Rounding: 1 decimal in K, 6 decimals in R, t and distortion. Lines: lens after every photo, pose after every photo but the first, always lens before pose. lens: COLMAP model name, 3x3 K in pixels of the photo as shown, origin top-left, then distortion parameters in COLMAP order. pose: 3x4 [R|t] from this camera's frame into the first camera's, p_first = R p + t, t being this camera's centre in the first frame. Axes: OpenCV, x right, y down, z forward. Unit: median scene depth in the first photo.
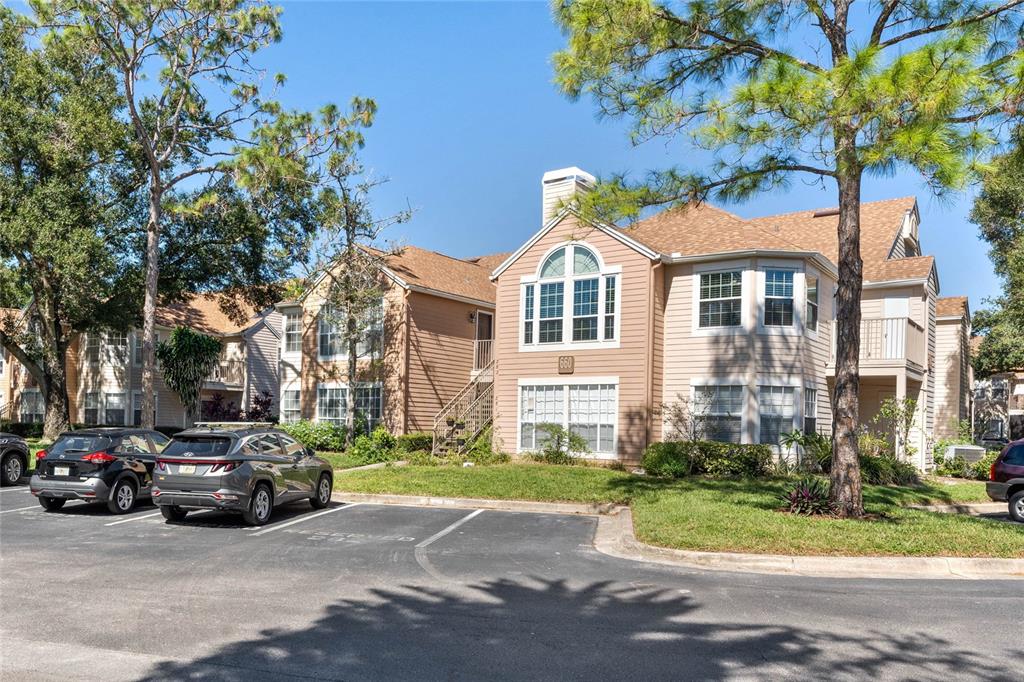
lens RADIAL K [[619.9, 0, 510.7], [0, 619.9, 417.1], [0, 0, 1]] dist [-0.009636, 0.001984]
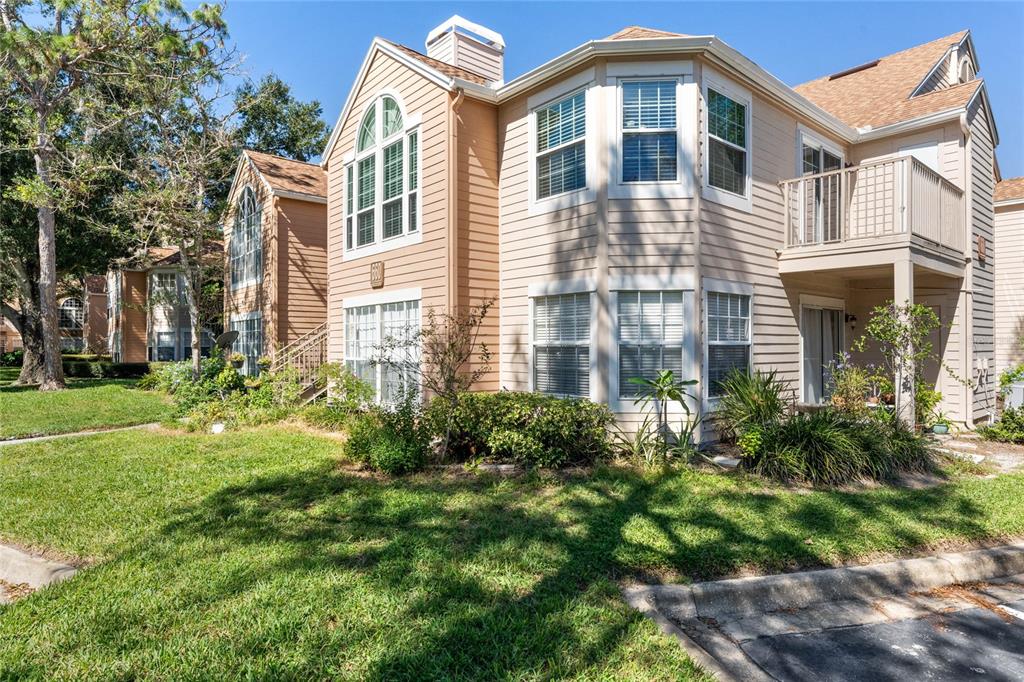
lens RADIAL K [[572.4, 0, 511.6], [0, 572.4, 341.6], [0, 0, 1]] dist [-0.008869, -0.001465]
pose [[0.989357, -0.027454, -0.142892, 0.354704], [0.026969, 0.999622, -0.005334, -0.004192], [0.142984, 0.001424, 0.989724, 0.444637]]
